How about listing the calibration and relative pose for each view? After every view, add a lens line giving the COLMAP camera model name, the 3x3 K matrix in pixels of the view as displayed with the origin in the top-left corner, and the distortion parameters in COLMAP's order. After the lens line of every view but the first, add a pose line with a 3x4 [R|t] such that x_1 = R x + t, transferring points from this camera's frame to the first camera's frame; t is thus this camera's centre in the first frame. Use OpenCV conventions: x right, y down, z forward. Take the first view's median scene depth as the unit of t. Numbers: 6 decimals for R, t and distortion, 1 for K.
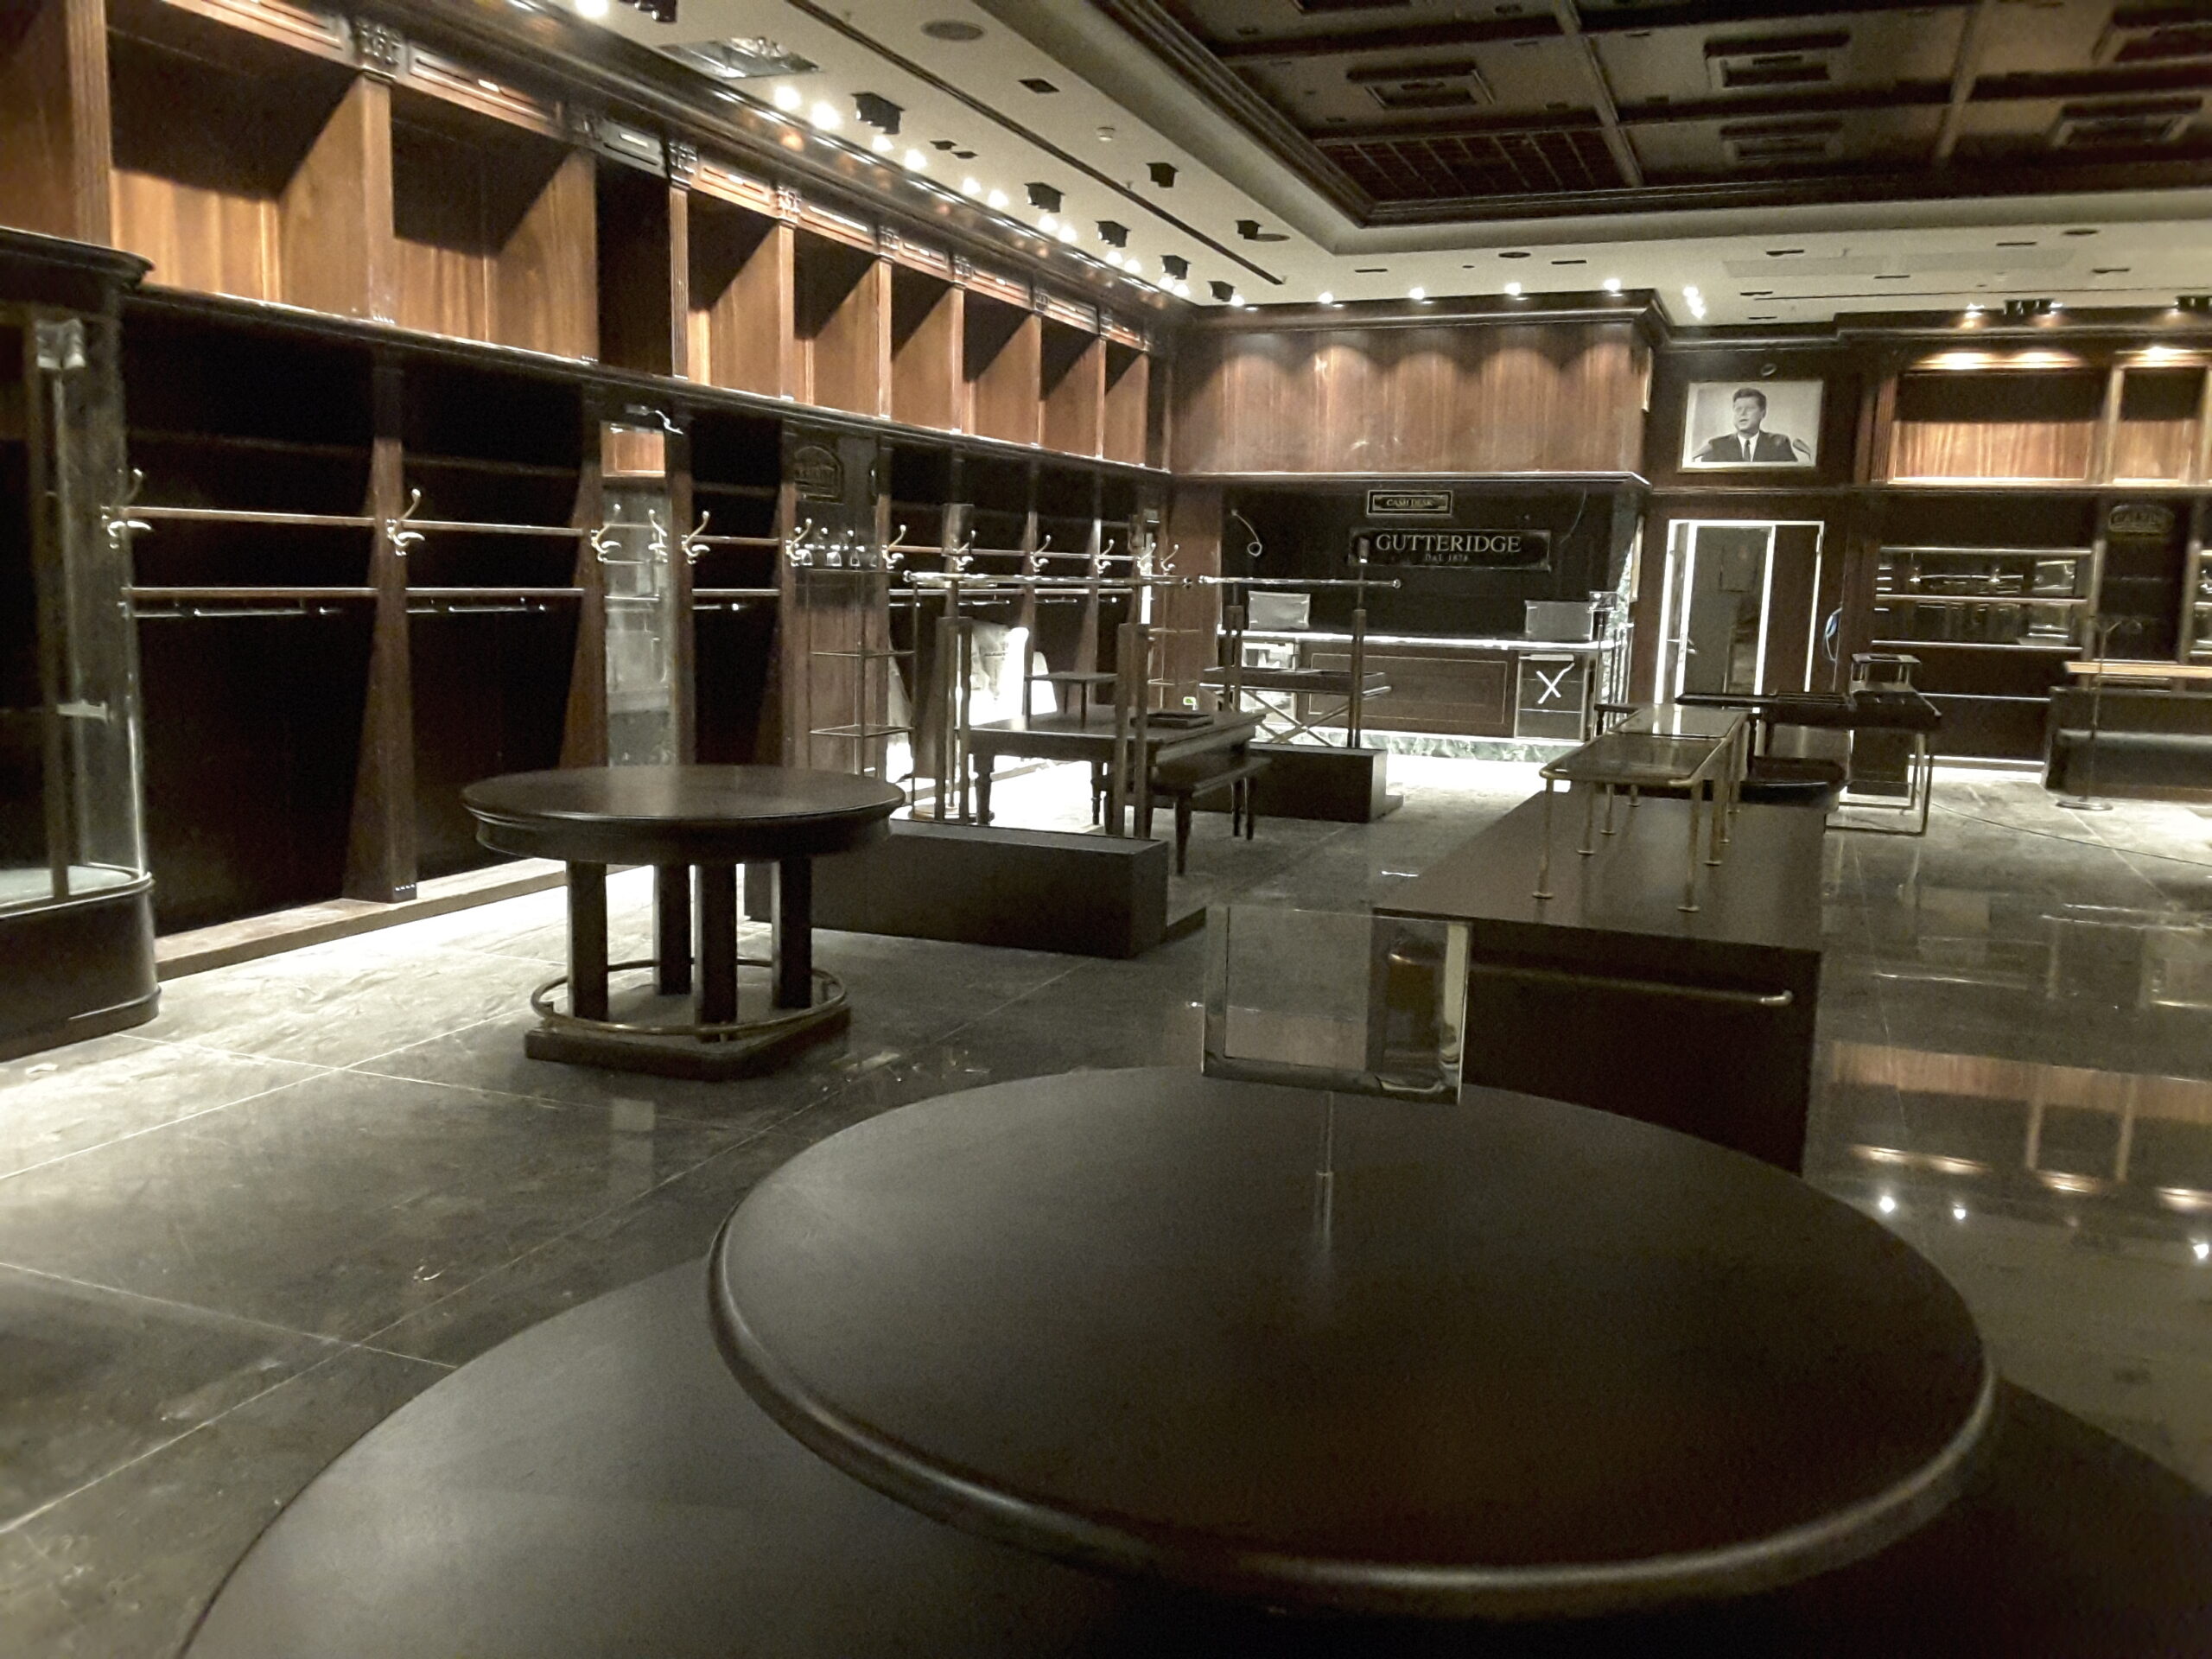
lens RADIAL K [[1775.1, 0, 1106.0], [0, 1775.1, 829.5], [0, 0, 1]] dist [0.131302, -0.219418]
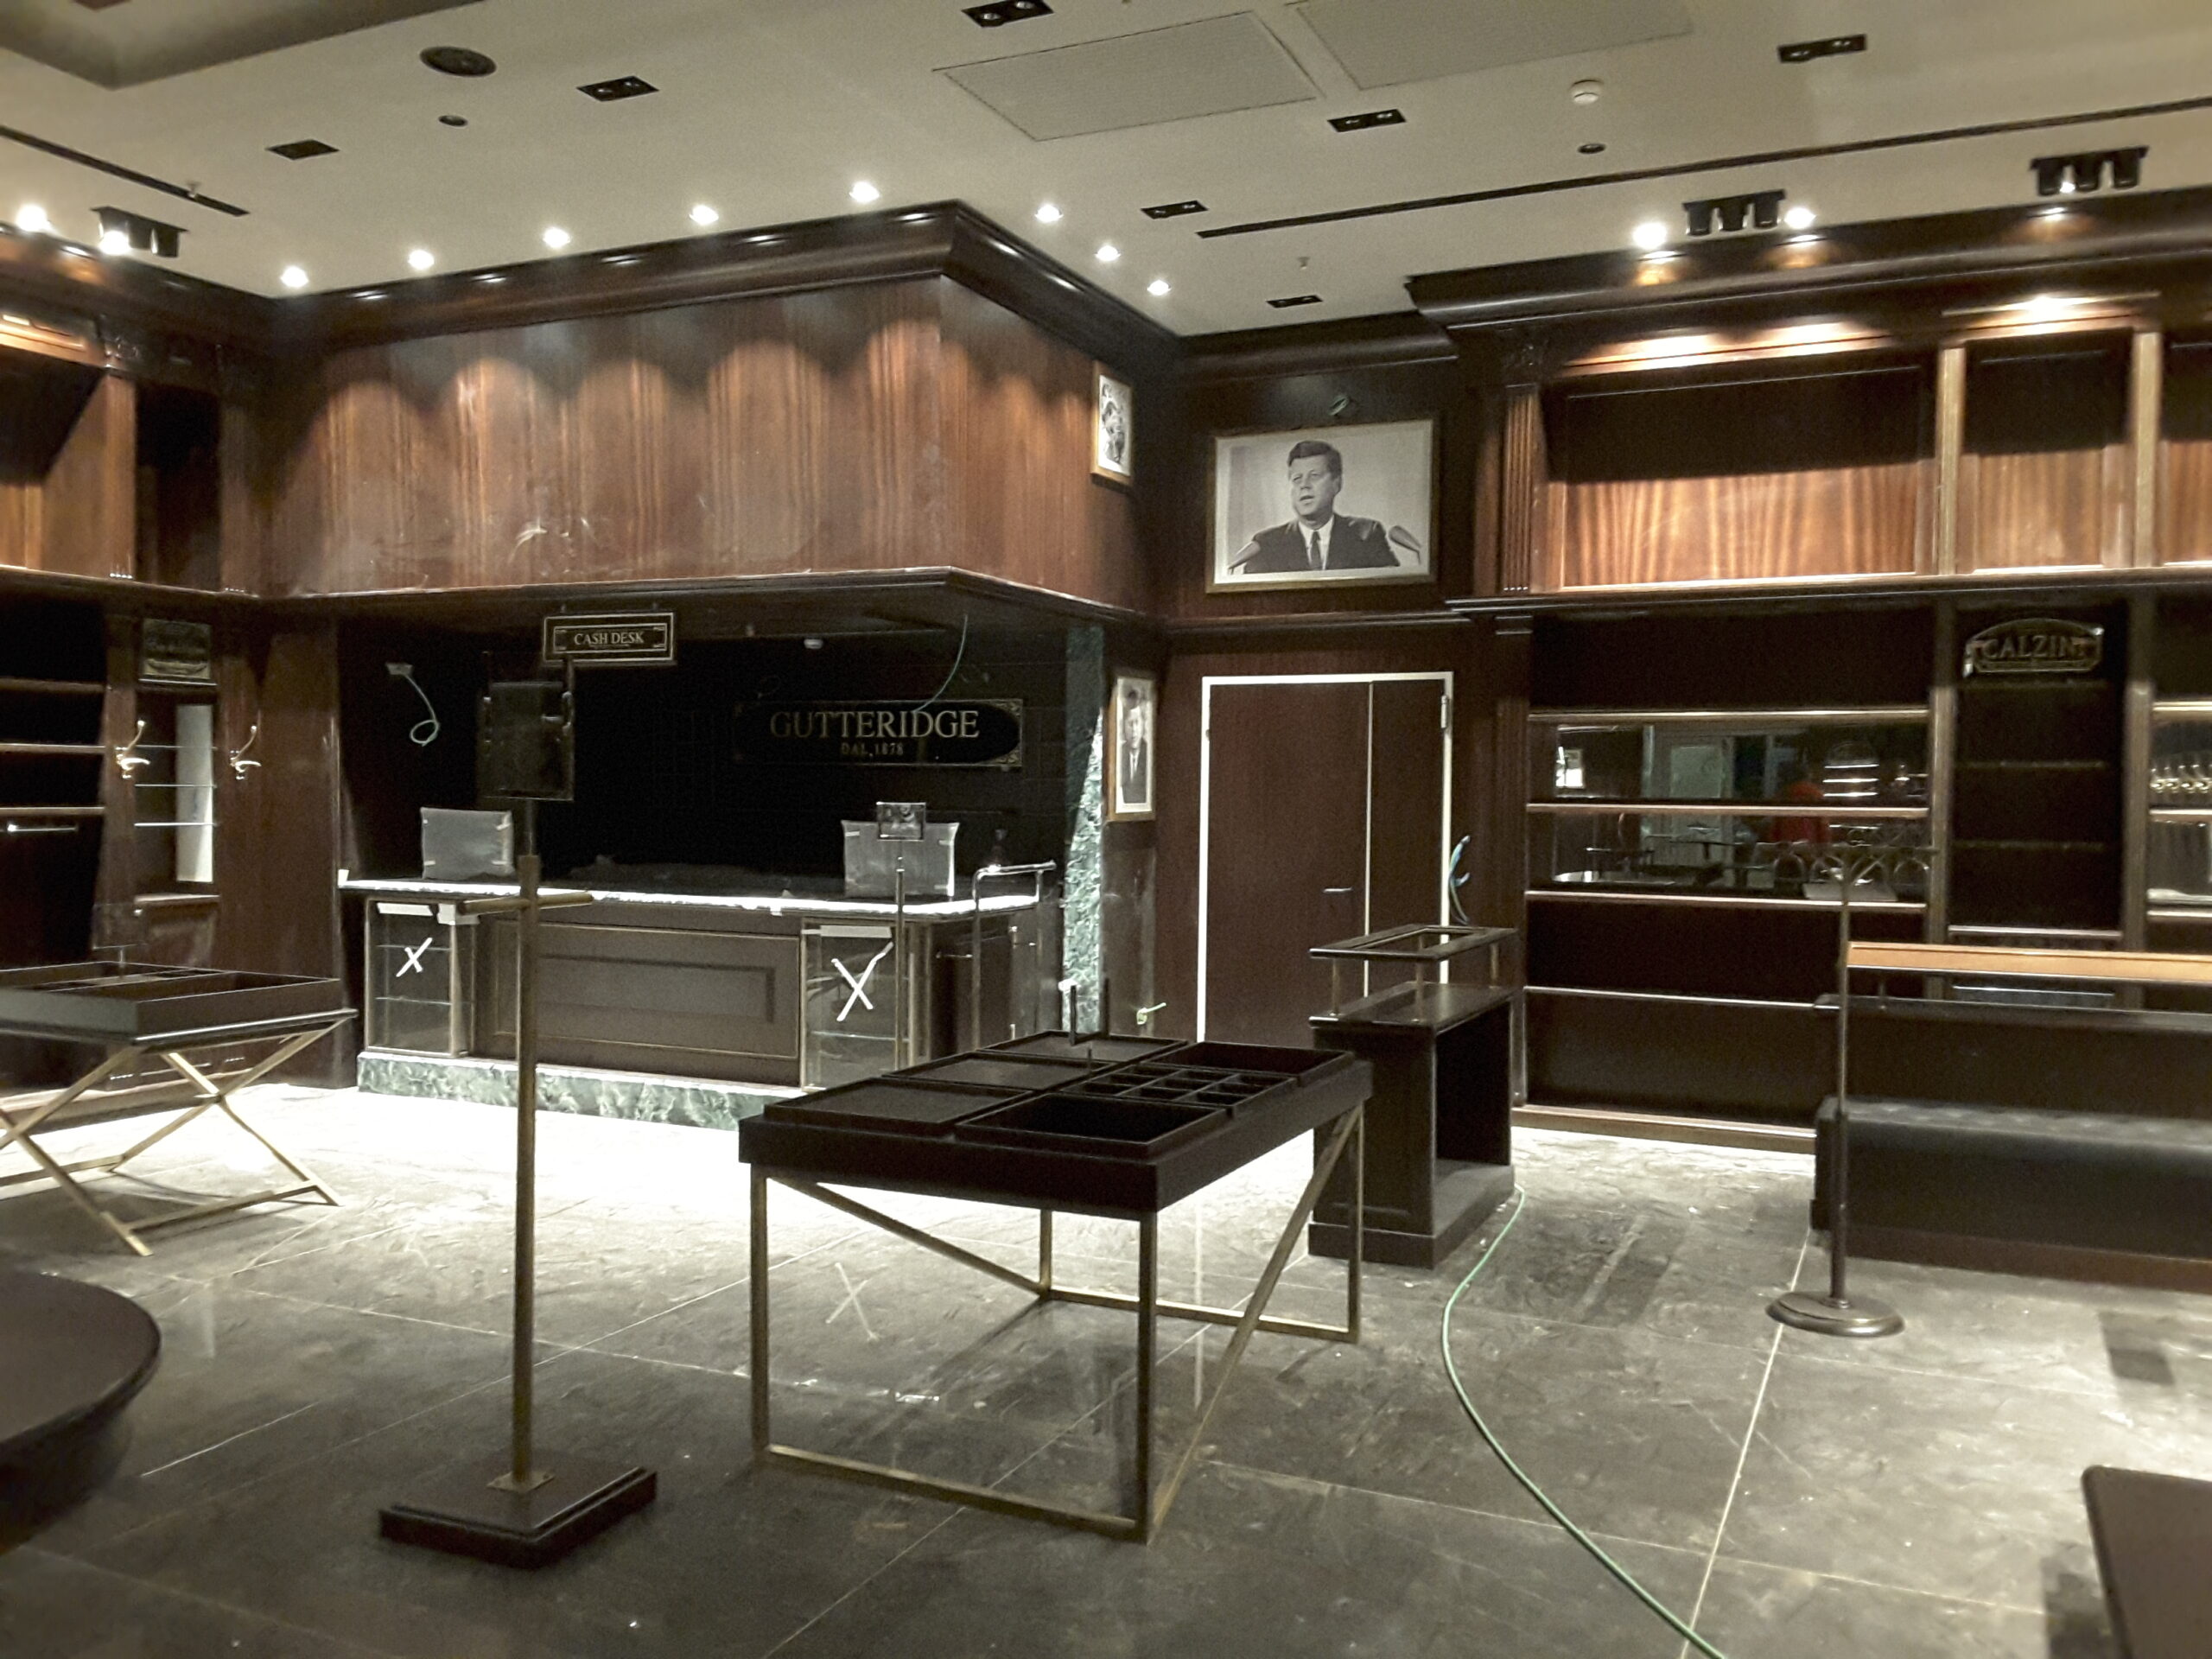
lens RADIAL K [[1775.1, 0, 1106.0], [0, 1775.1, 829.5], [0, 0, 1]] dist [0.131302, -0.219418]
pose [[0.997559, -0.013372, -0.068539, 0.350631], [0.004765, 0.992242, -0.124233, -0.060914], [0.069668, 0.123603, 0.989883, 0.495223]]
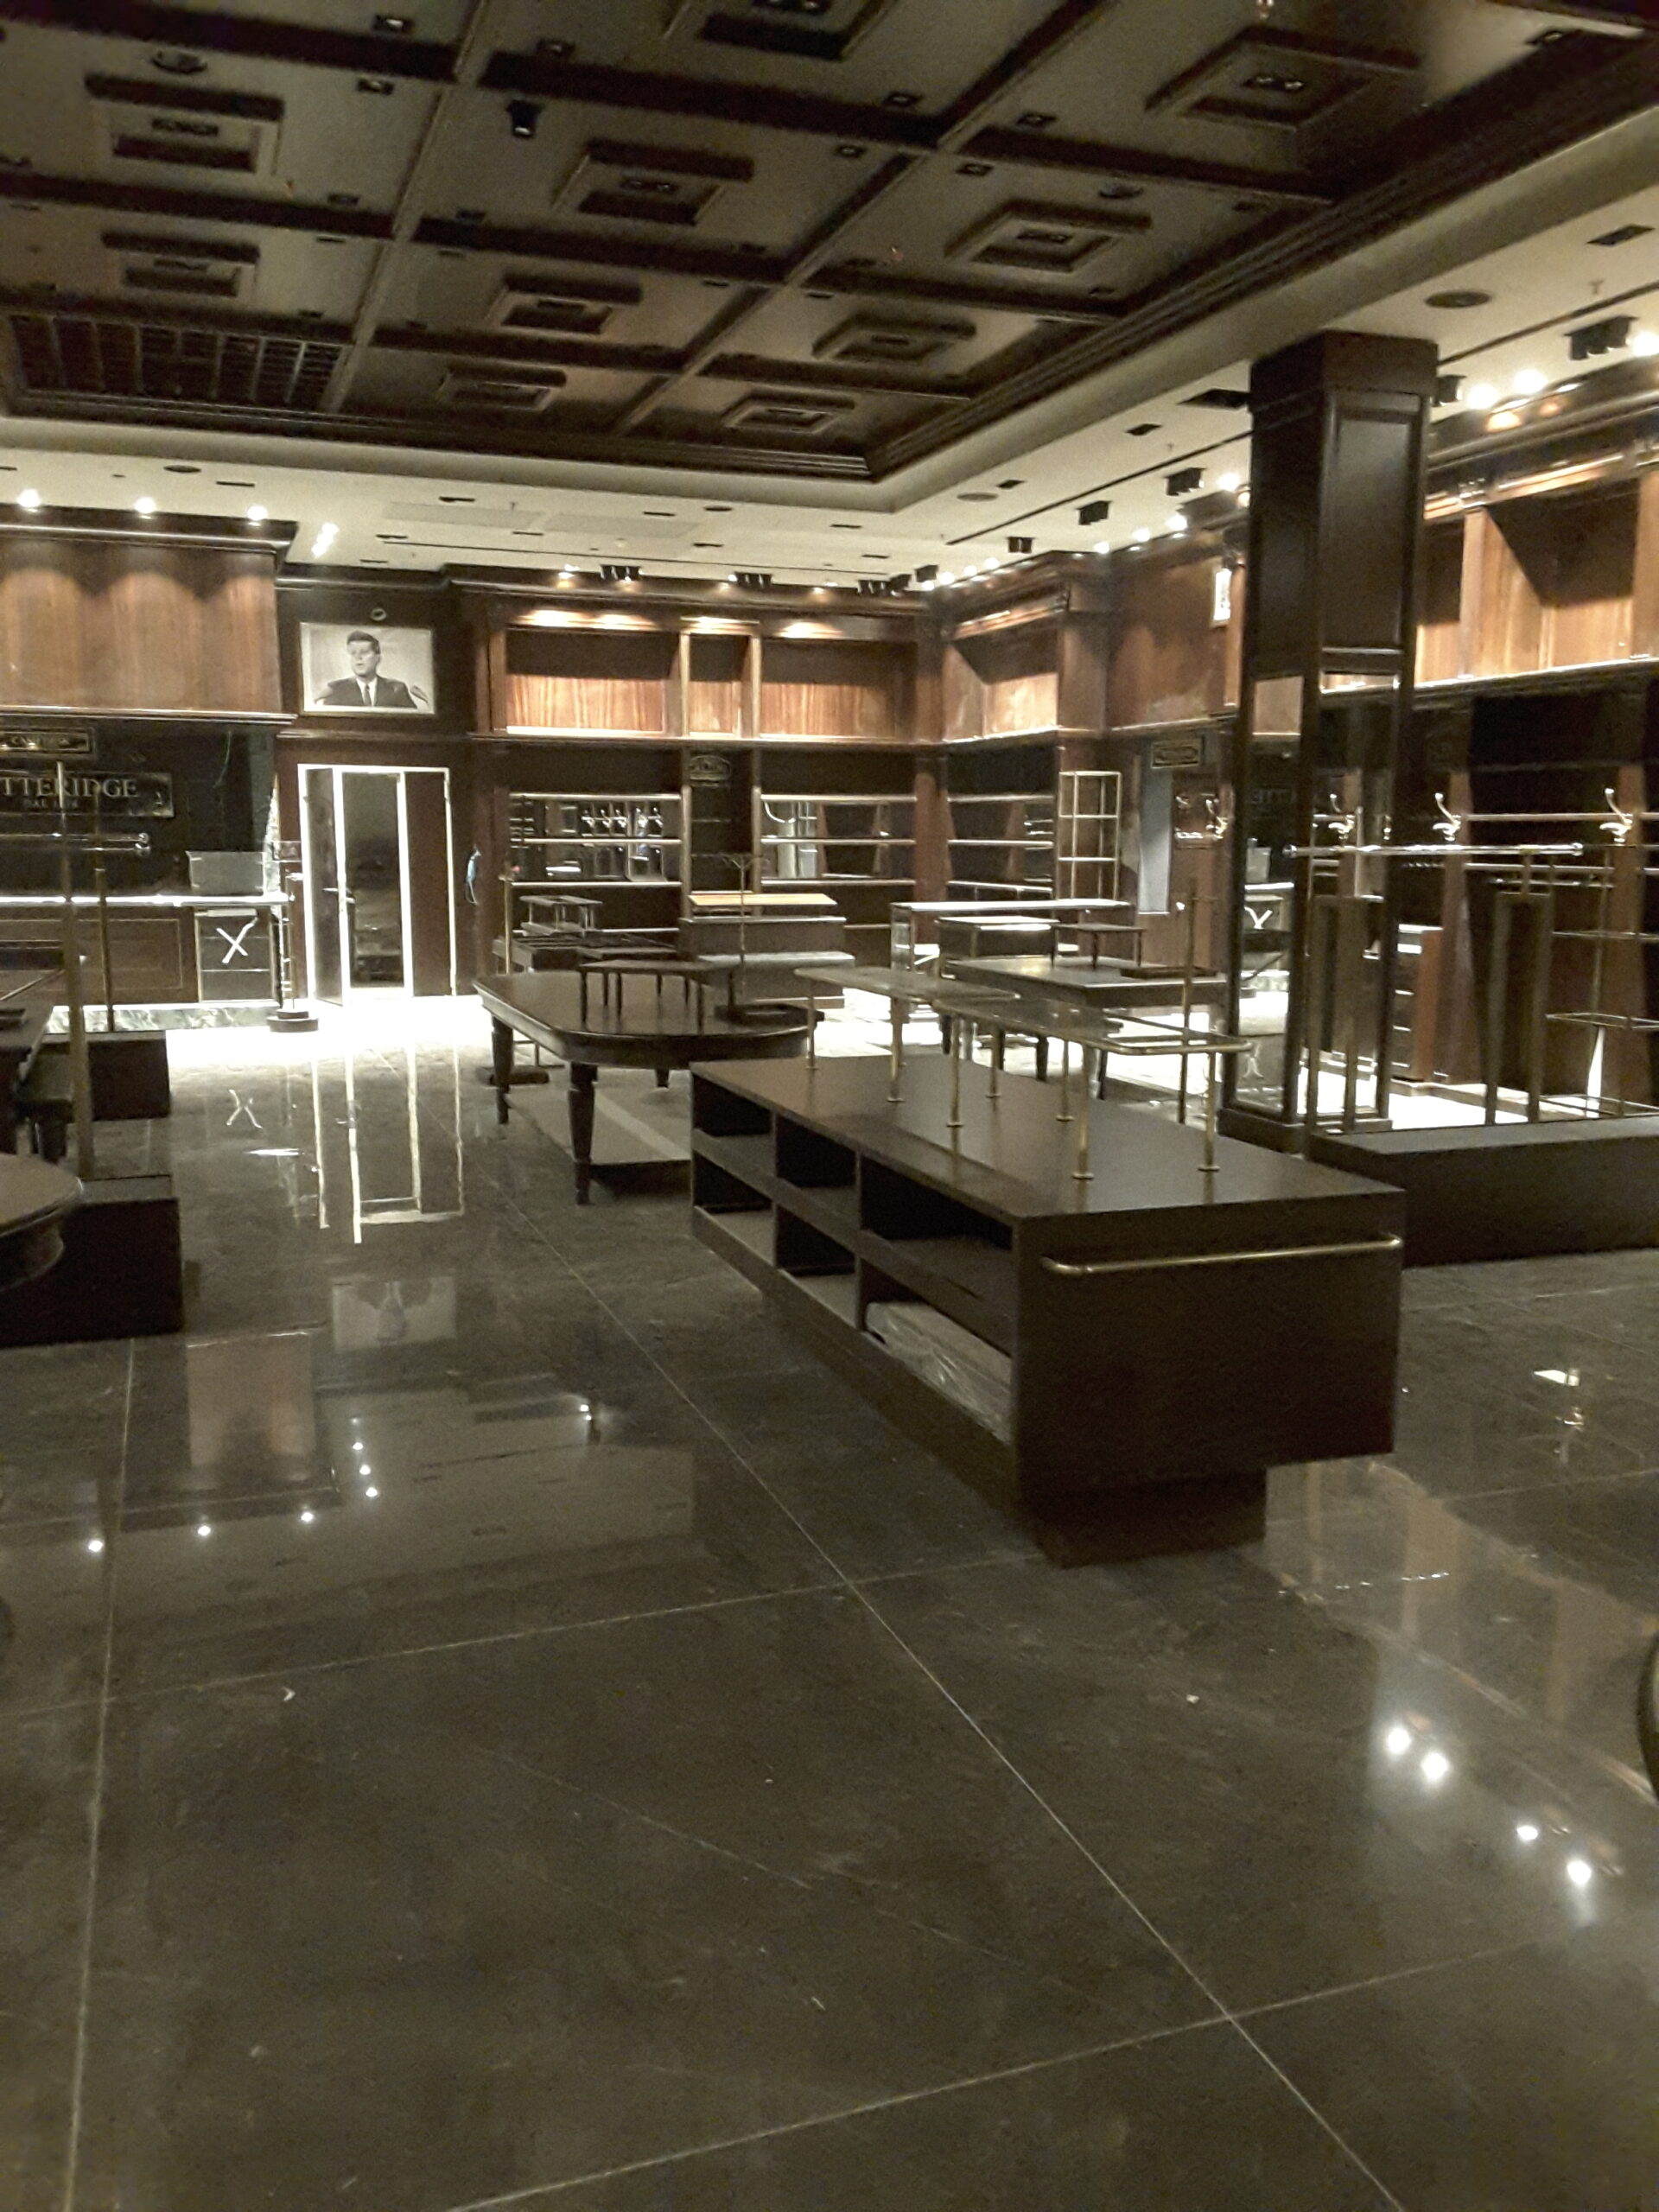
lens RADIAL K [[1775.1, 0, 822.6], [0, 1775.1, 1098.4], [0, 0, 1]] dist [0.131302, -0.219418]
pose [[0.751027, -0.121514, 0.648994, -0.134333], [0.110568, 0.992185, 0.057820, -0.020631], [-0.650948, 0.028333, 0.758593, 0.098898]]
